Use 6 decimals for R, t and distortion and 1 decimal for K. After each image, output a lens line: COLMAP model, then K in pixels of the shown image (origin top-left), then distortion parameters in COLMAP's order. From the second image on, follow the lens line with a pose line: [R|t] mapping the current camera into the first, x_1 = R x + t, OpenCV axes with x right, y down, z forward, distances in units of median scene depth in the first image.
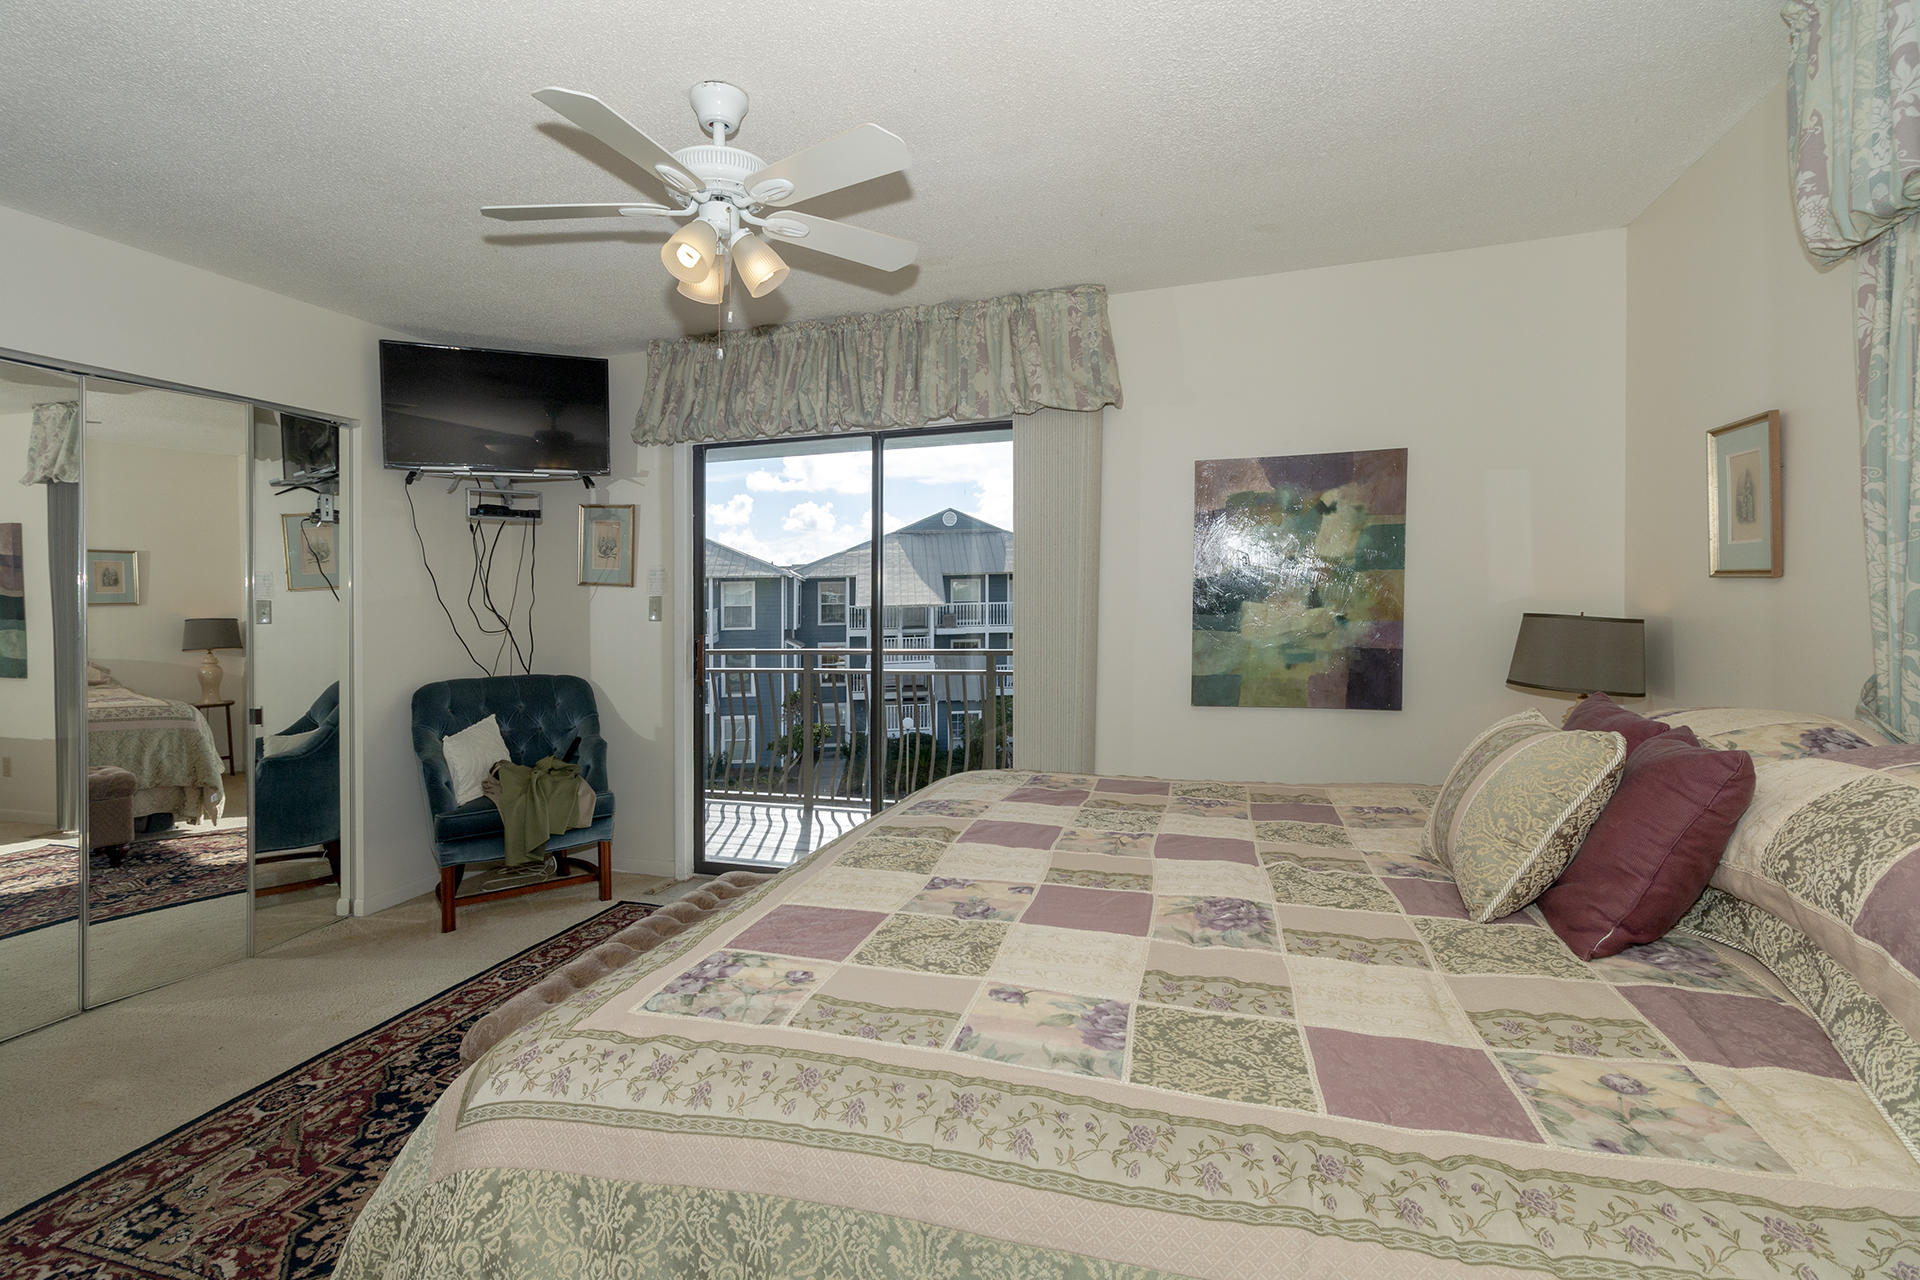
lens RADIAL K [[891.7, 0, 947.3], [0, 891.7, 605.8], [0, 0, 1]] dist [-0.000338, 0.000099]
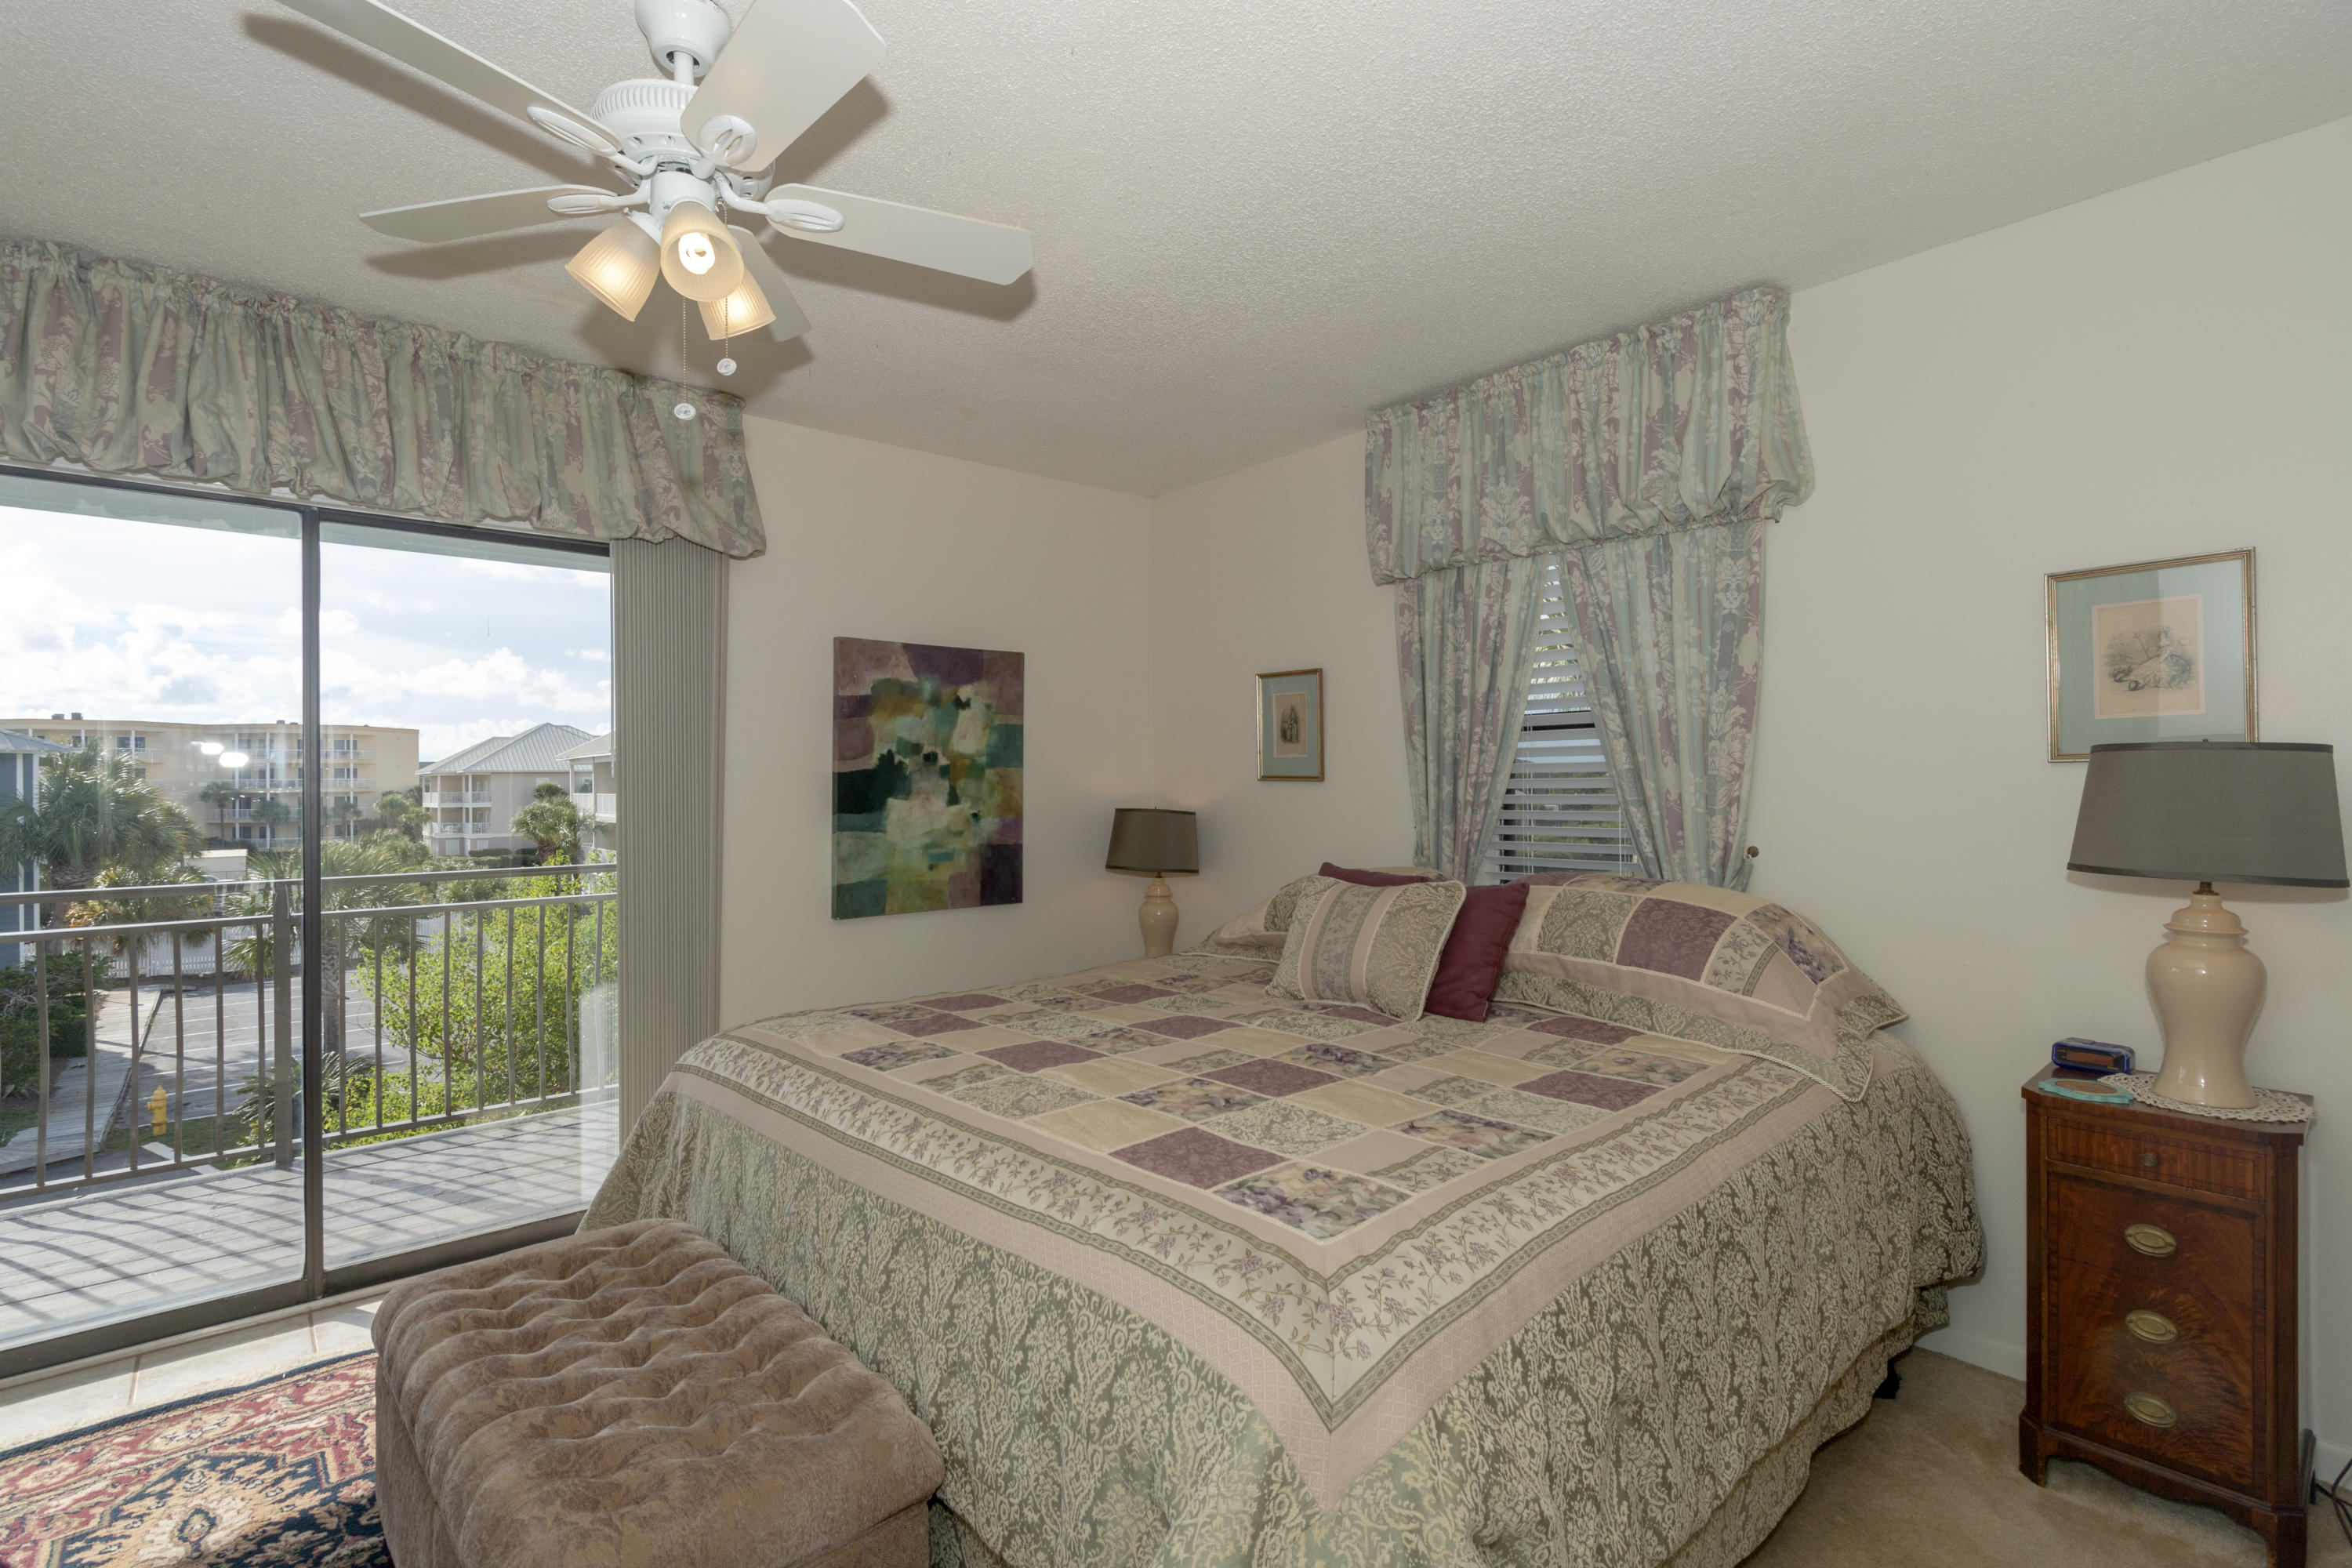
lens RADIAL K [[1078.9, 0, 1176.0], [0, 1078.9, 784.0], [0, 0, 1]] dist [0.000143, 0.000262]
pose [[0.508535, 0.011498, 0.860965, -0.477300], [0.006772, 0.999827, -0.017352, 0.001326], [-0.861015, 0.014655, 0.508369, 0.194309]]
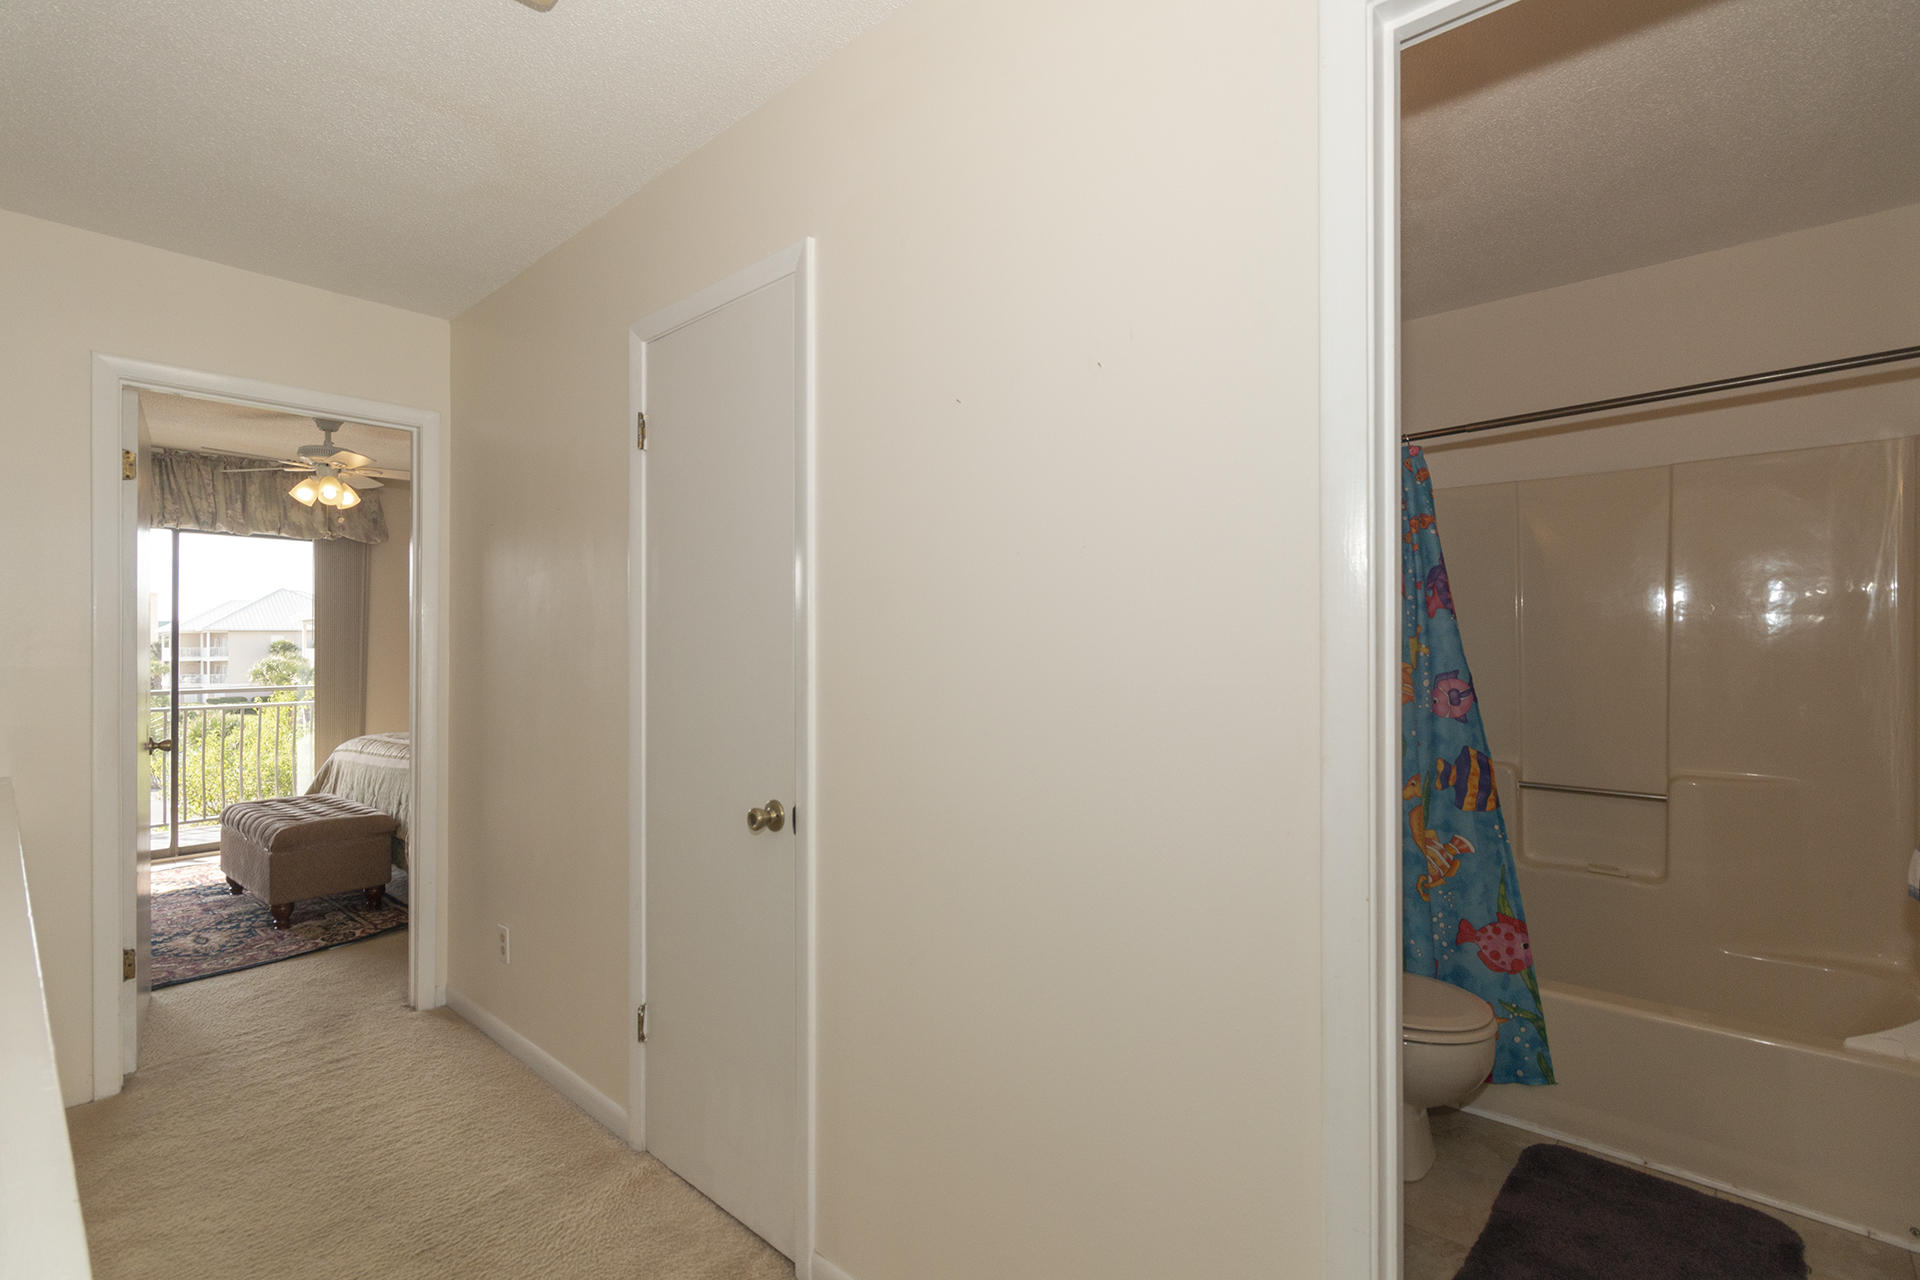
lens RADIAL K [[880.9, 0, 960.0], [0, 880.9, 640.0], [0, 0, 1]] dist [0.000158, 0.000096]
pose [[0.393656, 0.016724, 0.919106, -1.045574], [0.004700, 0.999785, -0.020205, 0.017333], [-0.919246, 0.012273, 0.393493, -0.818907]]
